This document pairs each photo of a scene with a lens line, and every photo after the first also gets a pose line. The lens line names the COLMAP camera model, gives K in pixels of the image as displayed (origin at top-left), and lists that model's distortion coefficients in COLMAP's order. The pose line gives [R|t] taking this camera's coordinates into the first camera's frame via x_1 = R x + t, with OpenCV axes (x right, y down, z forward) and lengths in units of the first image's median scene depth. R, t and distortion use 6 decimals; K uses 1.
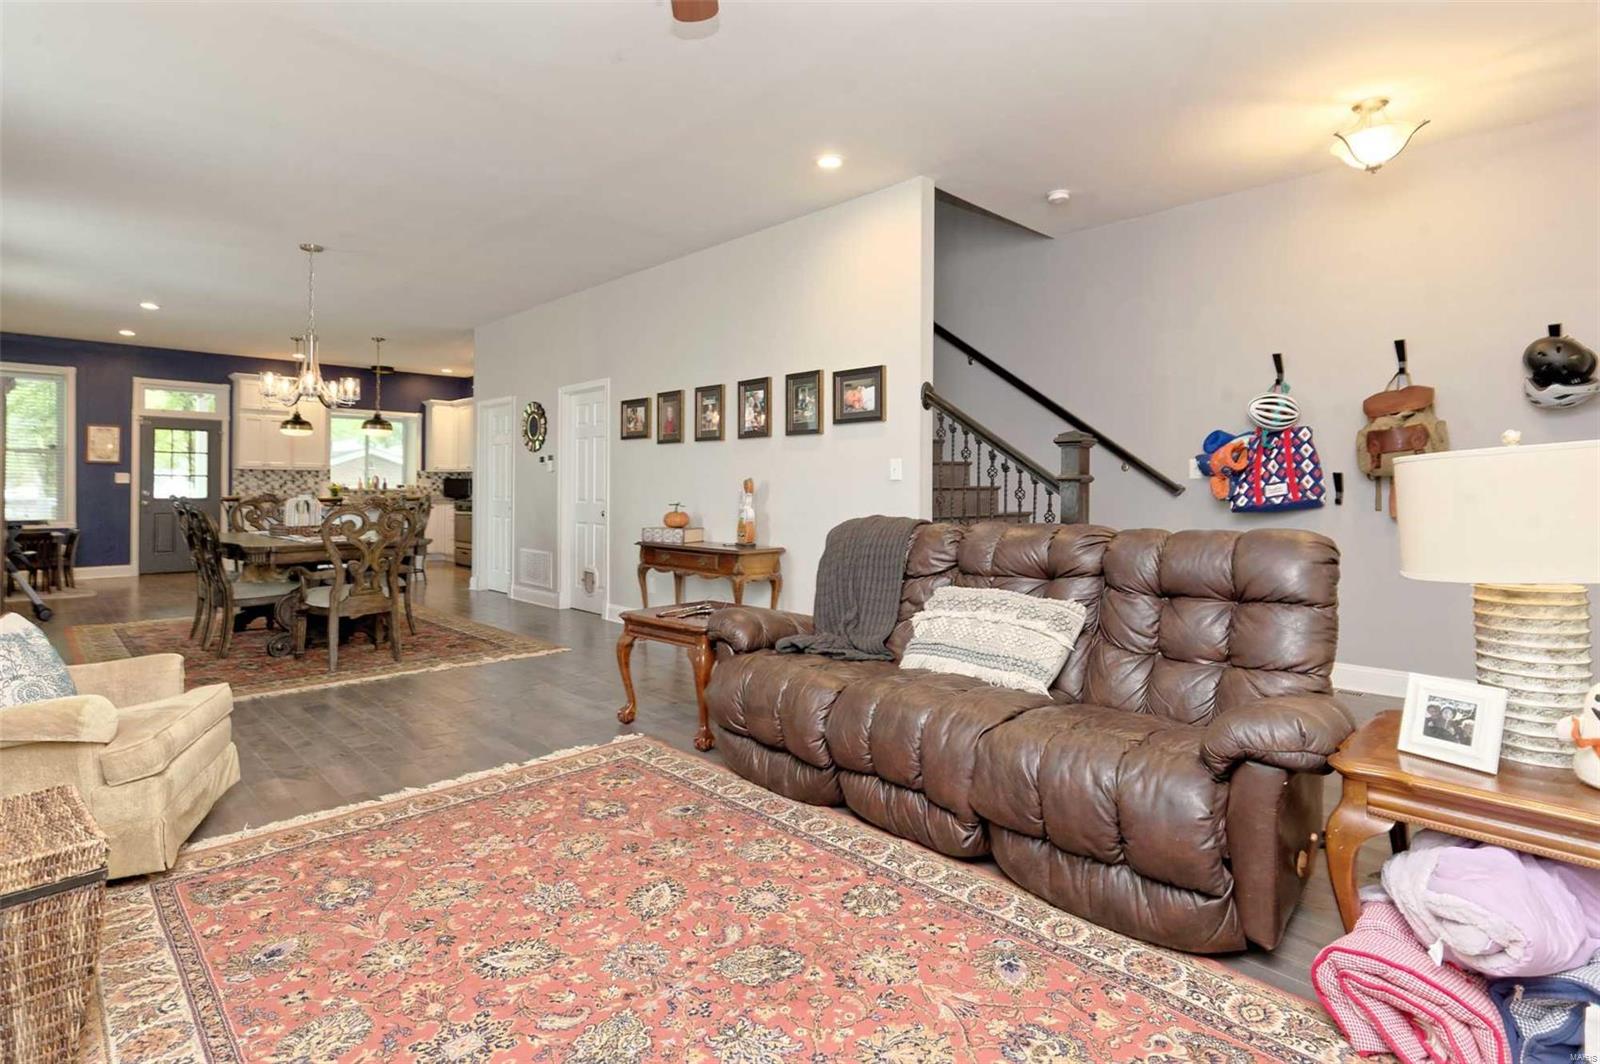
lens RADIAL K [[805.4, 0, 804.1], [0, 805.4, 481.9], [0, 0, 1]] dist [-0.006061, 0.003549]
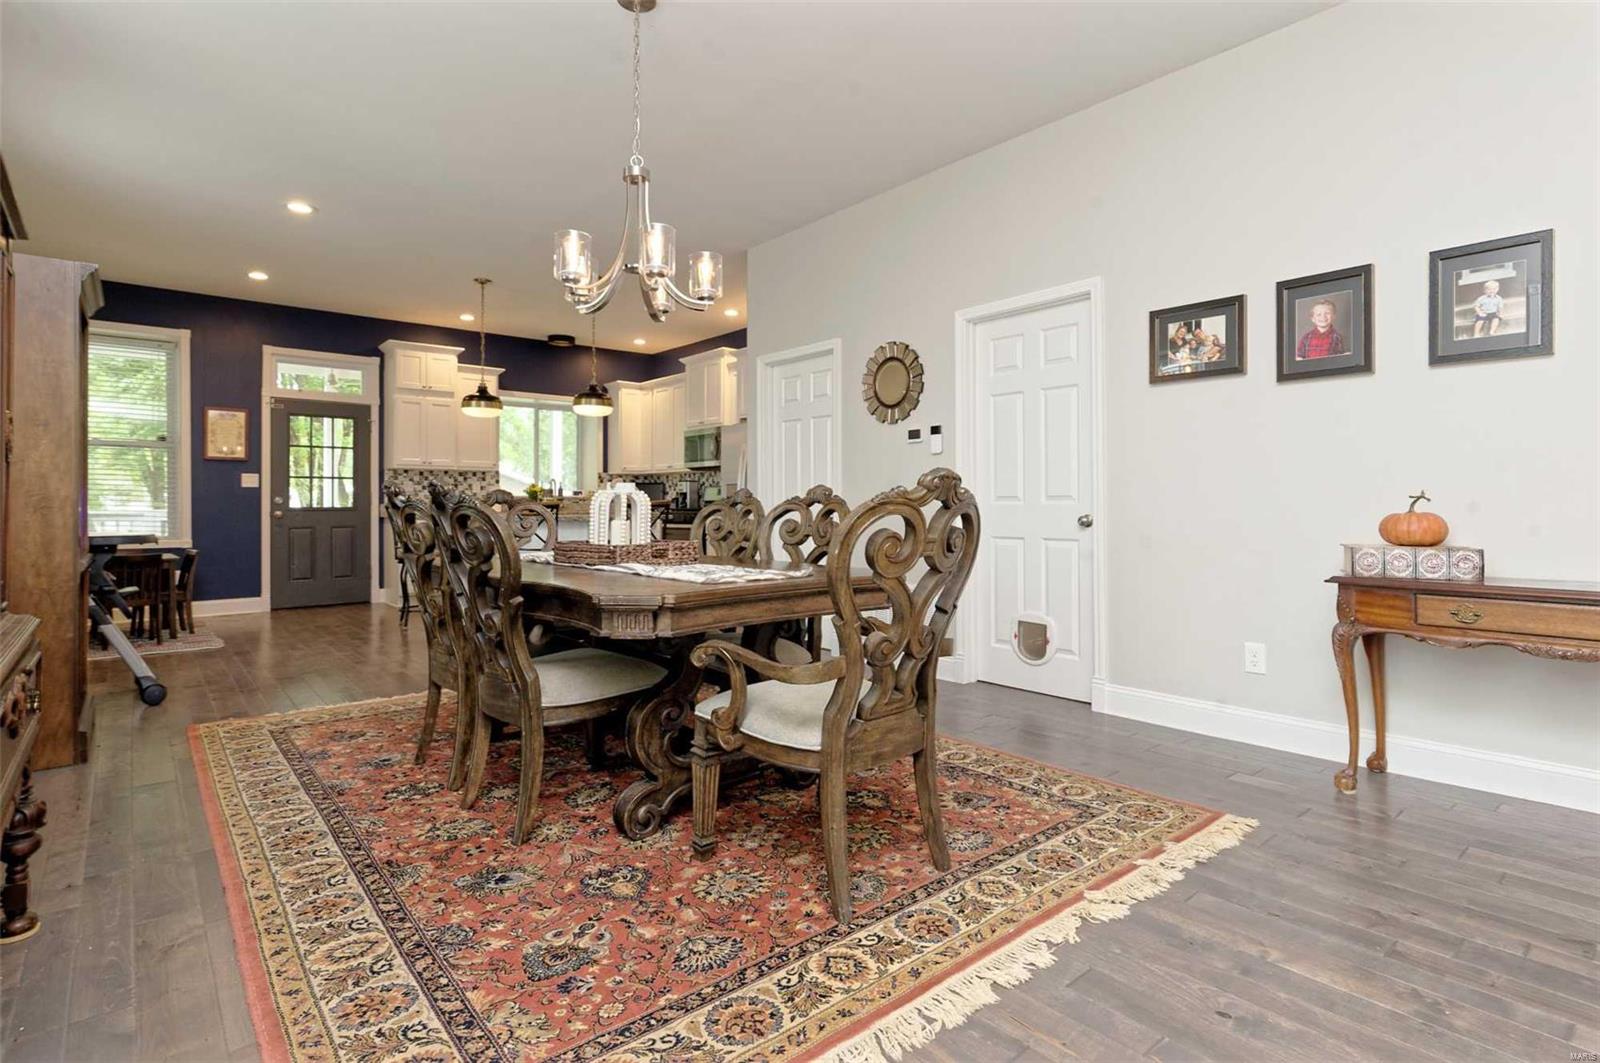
lens RADIAL K [[805.4, 0, 802.2], [0, 805.4, 497.6], [0, 0, 1]] dist [-0.006061, 0.003549]
pose [[0.996853, -0.007259, -0.078940, -0.278808], [0.007261, 0.999974, -0.000250, 0.015168], [0.078939, -0.000324, 0.996879, 0.296922]]
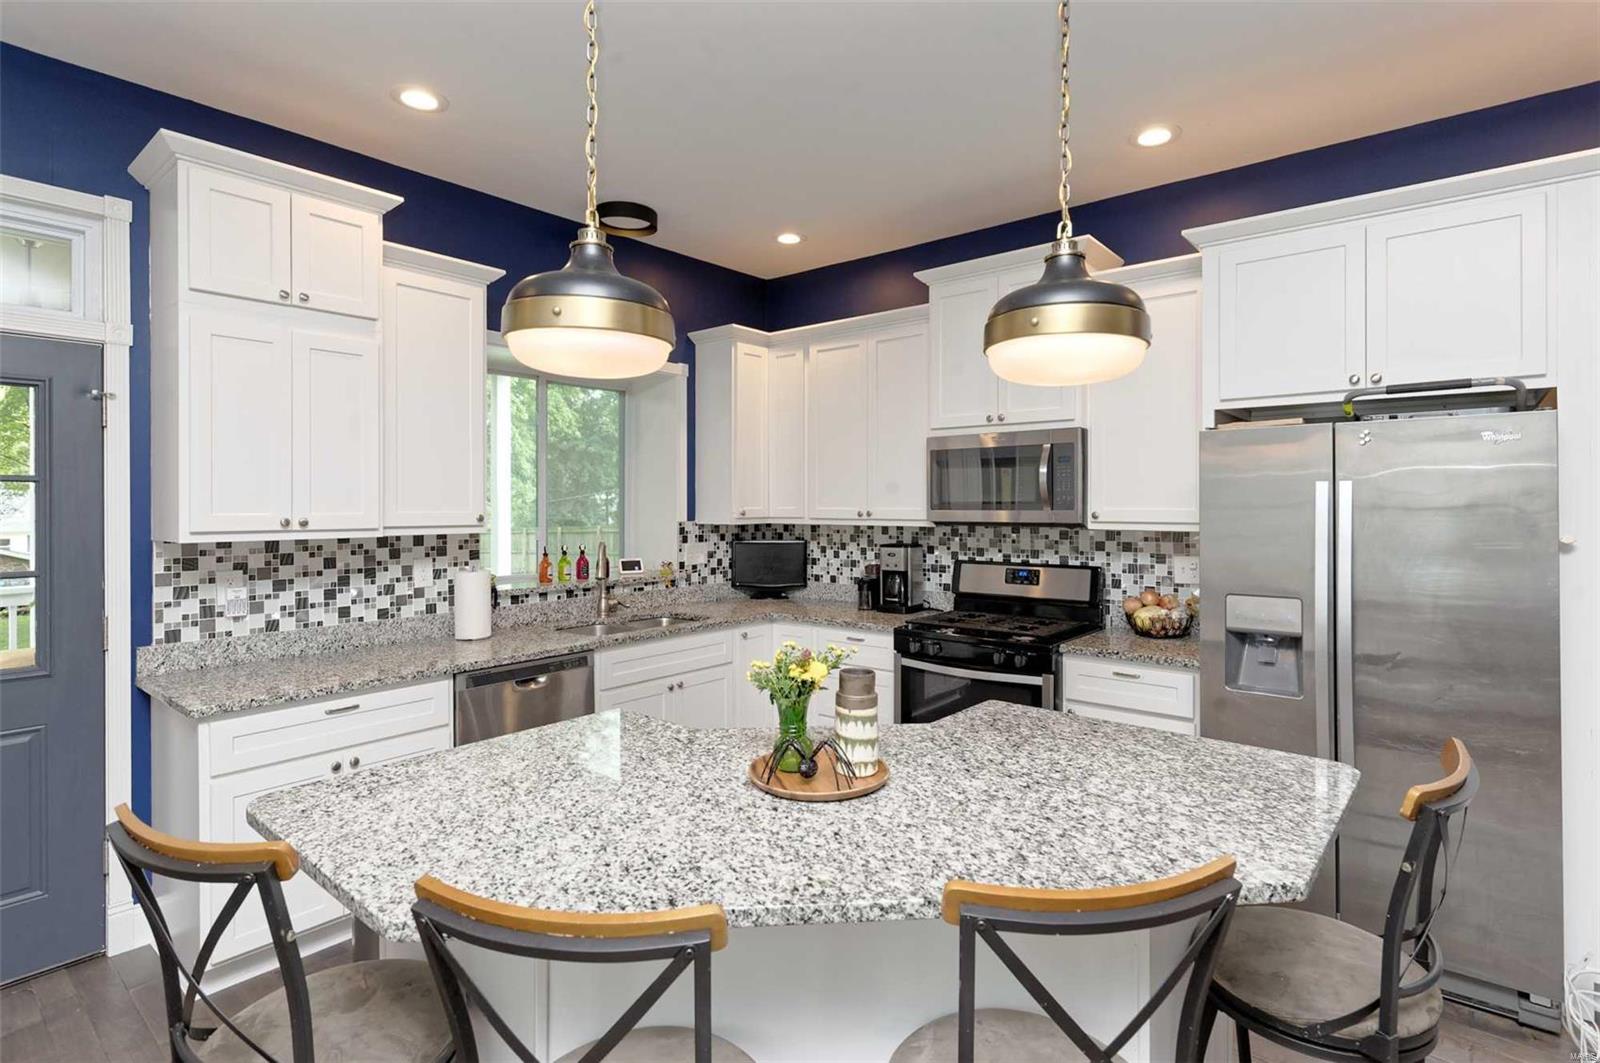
lens RADIAL K [[805.4, 0, 807.8], [0, 805.4, 508.5], [0, 0, 1]] dist [-0.006061, 0.003549]
pose [[0.994803, -0.007181, 0.101562, -0.574128], [0.005752, 0.999880, 0.014355, -0.030868], [-0.101653, -0.013696, 0.994726, 0.787078]]
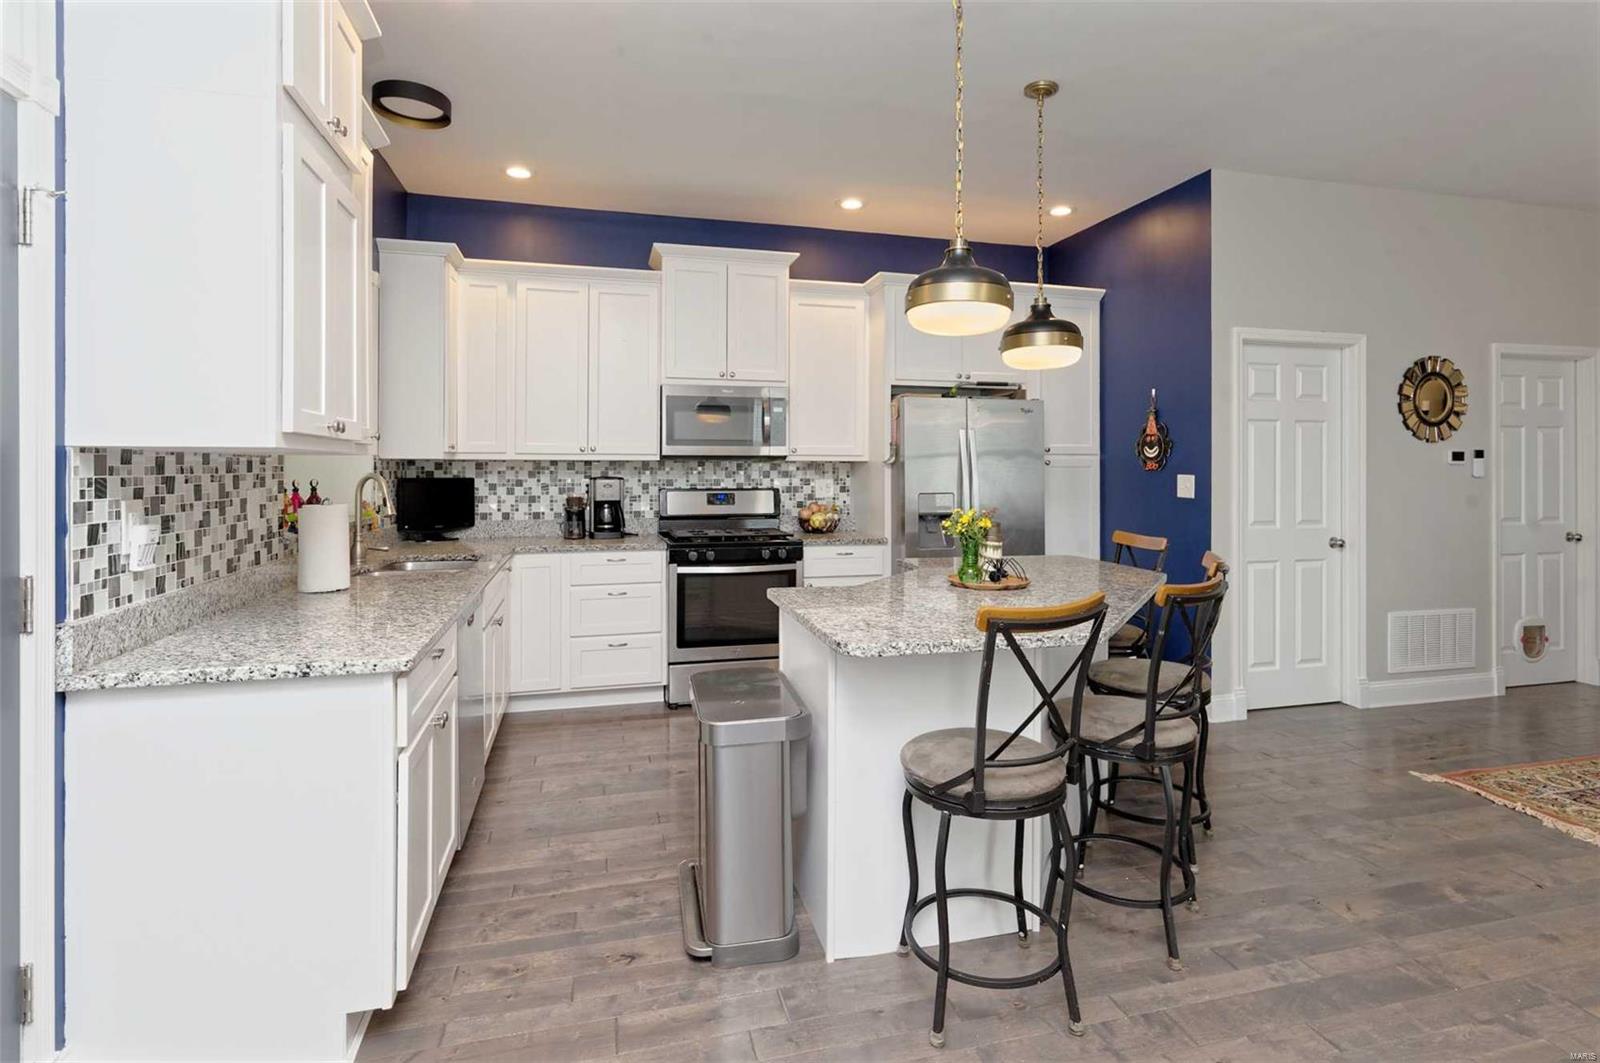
lens RADIAL K [[805.4, 0, 808.1], [0, 805.4, 475.5], [0, 0, 1]] dist [-0.006061, 0.003549]
pose [[0.491455, -0.011335, 0.870829, -0.836535], [-0.006234, 0.999844, 0.016533, -0.015253], [-0.870881, -0.013554, 0.491308, 0.868387]]
